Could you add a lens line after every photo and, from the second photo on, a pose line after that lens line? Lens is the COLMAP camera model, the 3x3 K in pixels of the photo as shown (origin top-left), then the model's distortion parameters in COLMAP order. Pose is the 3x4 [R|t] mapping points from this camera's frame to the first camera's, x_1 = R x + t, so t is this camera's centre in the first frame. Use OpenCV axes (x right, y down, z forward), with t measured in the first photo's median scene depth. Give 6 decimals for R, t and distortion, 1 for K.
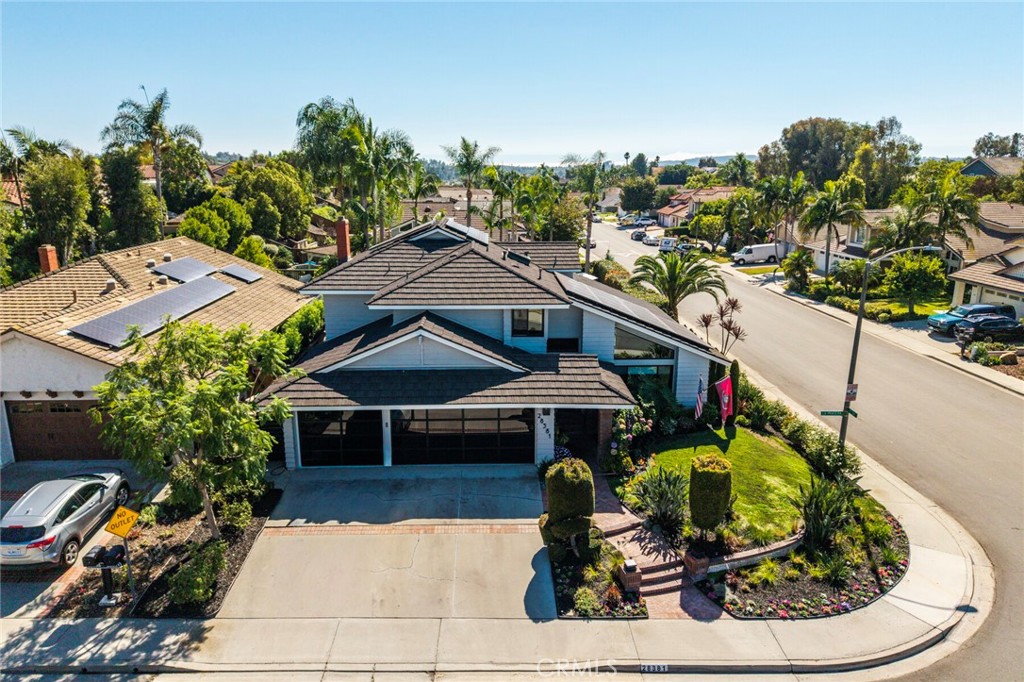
lens RADIAL K [[663.8, 0, 513.6], [0, 663.8, 332.1], [0, 0, 1]] dist [0.015013, -0.004113]
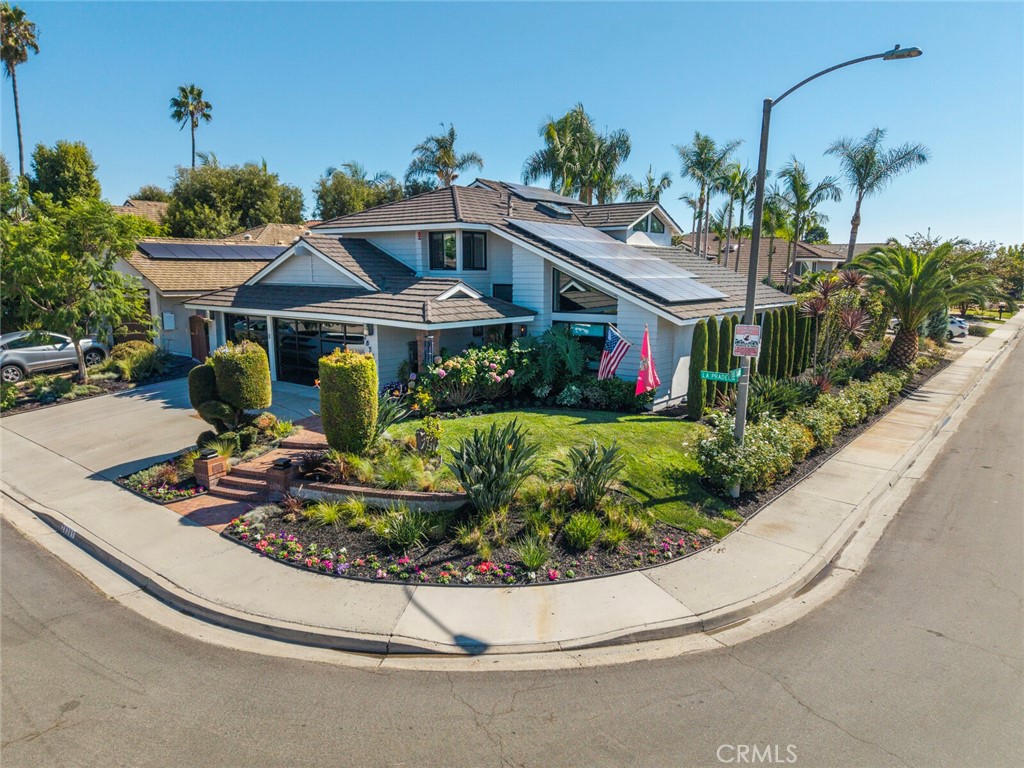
lens RADIAL K [[683.4, 0, 517.3], [0, 683.4, 385.0], [0, 0, 1]] dist [0.007599, -0.006041]
pose [[0.771969, 0.110457, -0.625989, 0.751203], [-0.148926, 0.988806, -0.009179, 0.166726], [0.617968, 0.100312, 0.779778, 0.439412]]
